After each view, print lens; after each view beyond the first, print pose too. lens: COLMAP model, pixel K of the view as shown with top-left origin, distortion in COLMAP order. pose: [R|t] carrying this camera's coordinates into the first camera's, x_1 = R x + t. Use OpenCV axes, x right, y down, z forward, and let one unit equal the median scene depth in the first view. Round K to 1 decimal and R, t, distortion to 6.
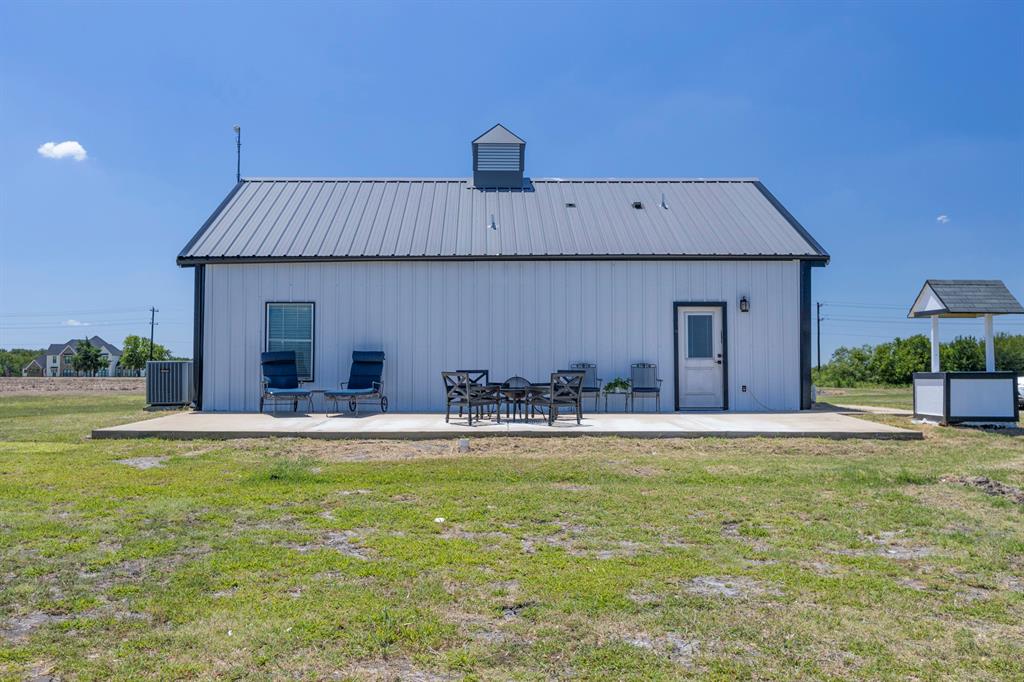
lens RADIAL K [[904.1, 0, 513.7], [0, 904.1, 343.5], [0, 0, 1]] dist [0.001451, -0.005847]
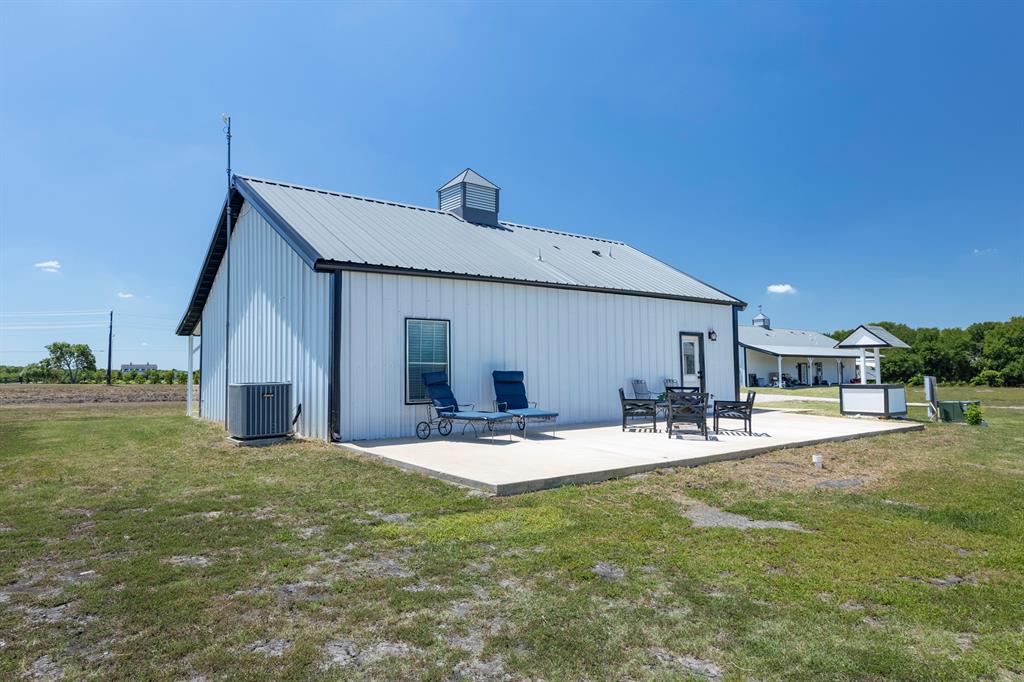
lens RADIAL K [[642.8, 0, 510.0], [0, 642.8, 339.9], [0, 0, 1]] dist [0.002086, 0.000014]
pose [[0.791295, 0.024260, 0.610953, -0.583010], [-0.012744, 0.999650, -0.023188, -0.009546], [-0.611302, 0.010562, 0.791327, 0.412576]]
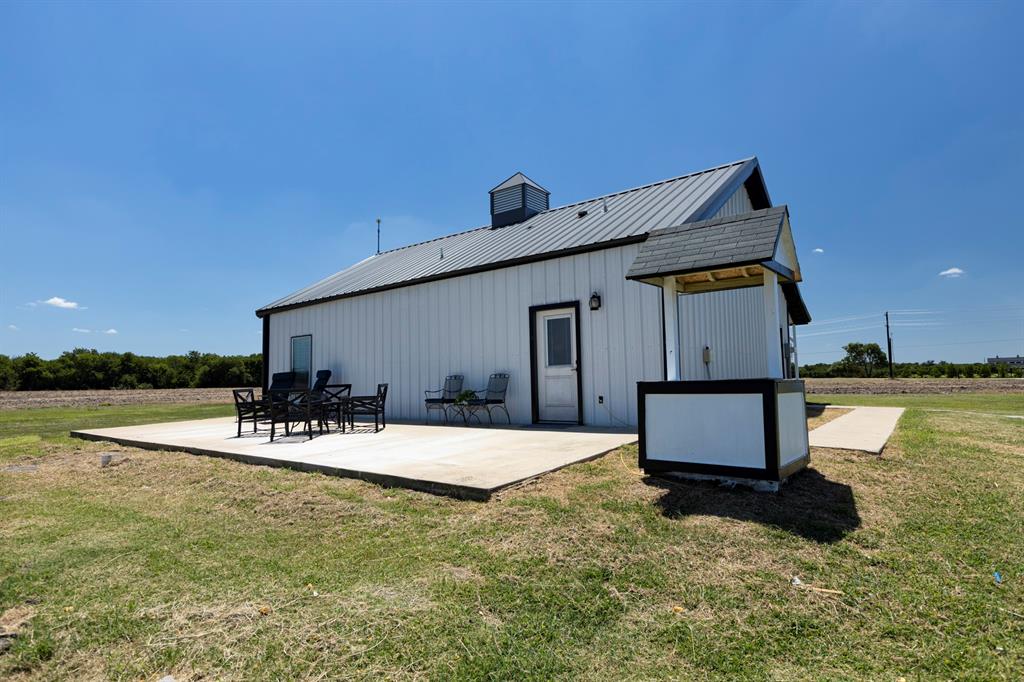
lens RADIAL K [[543.1, 0, 511.9], [0, 543.1, 344.3], [0, 0, 1]] dist [0.003417, 0.000029]
pose [[0.782255, -0.060269, -0.620037, 0.509648], [0.044895, 0.998175, -0.040385, 0.014566], [0.621339, 0.003755, 0.783533, 0.546408]]
